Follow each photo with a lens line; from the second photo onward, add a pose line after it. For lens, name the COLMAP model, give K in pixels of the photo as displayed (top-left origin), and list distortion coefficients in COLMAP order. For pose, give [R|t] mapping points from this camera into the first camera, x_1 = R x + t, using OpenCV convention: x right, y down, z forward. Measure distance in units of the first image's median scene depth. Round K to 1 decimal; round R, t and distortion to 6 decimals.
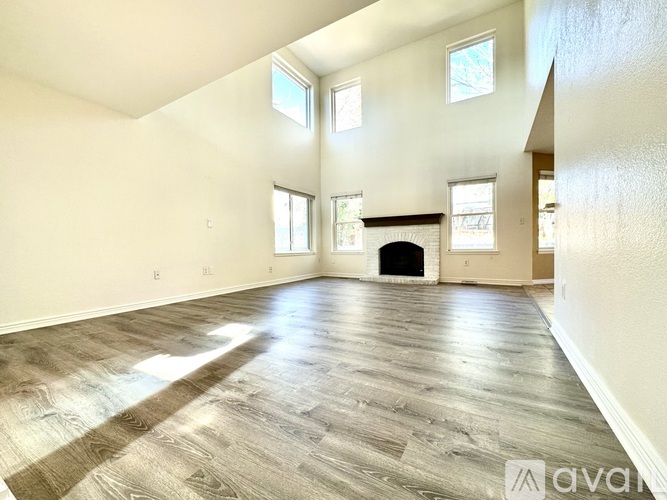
lens RADIAL K [[272.4, 0, 338.5], [0, 272.4, 251.4], [0, 0, 1]] dist [0.000191, 0.000098]
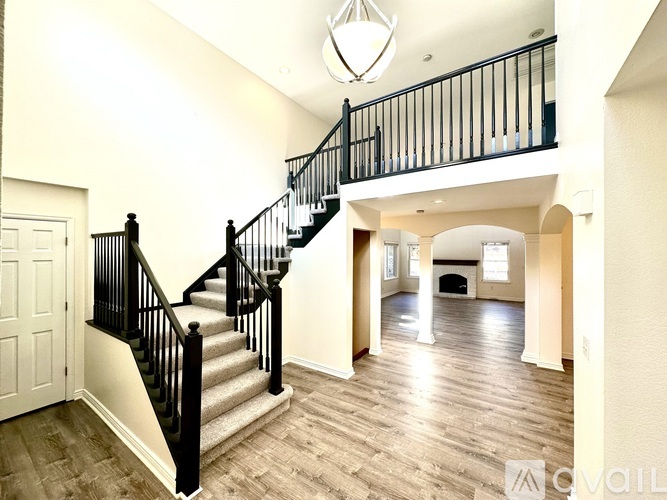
lens RADIAL K [[272.4, 0, 328.1], [0, 272.4, 250.4], [0, 0, 1]] dist [0.000191, 0.000098]
pose [[0.999431, 0.009331, -0.032409, -0.540595], [-0.009216, 0.999951, 0.003679, -0.193728], [0.032442, -0.003378, 0.999468, -0.814625]]
